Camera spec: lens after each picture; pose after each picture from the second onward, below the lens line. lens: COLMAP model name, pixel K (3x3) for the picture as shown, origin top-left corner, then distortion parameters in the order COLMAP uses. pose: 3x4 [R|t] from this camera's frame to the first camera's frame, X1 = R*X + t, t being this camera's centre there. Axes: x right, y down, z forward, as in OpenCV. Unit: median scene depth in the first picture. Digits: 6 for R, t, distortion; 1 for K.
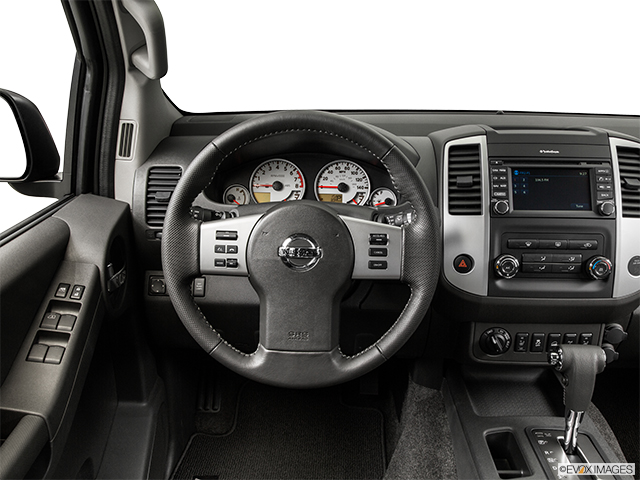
lens RADIAL K [[611.4, 0, 321.5], [0, 611.4, 233.6], [0, 0, 1]] dist [-0.031194, 0.000000]
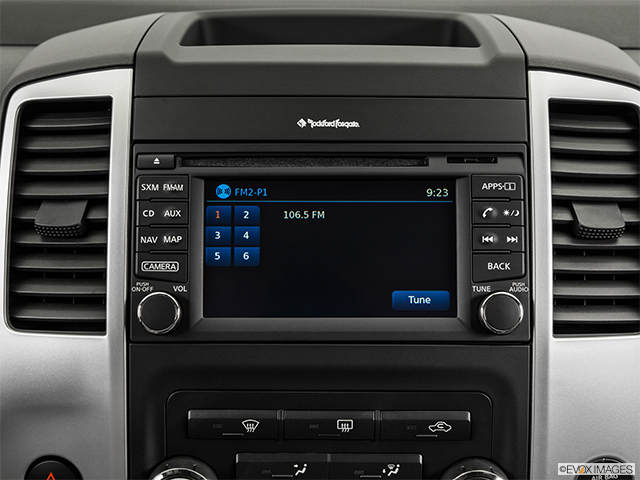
lens RADIAL K [[1055.9, 0, 323.5], [0, 1055.9, 244.7], [0, 0, 1]] dist [0.124277, 0.000000]
pose [[0.999377, -0.012228, 0.033104, 0.353653], [0.009096, 0.995609, 0.093168, -0.123631], [-0.034098, -0.092809, 0.995100, 0.456770]]
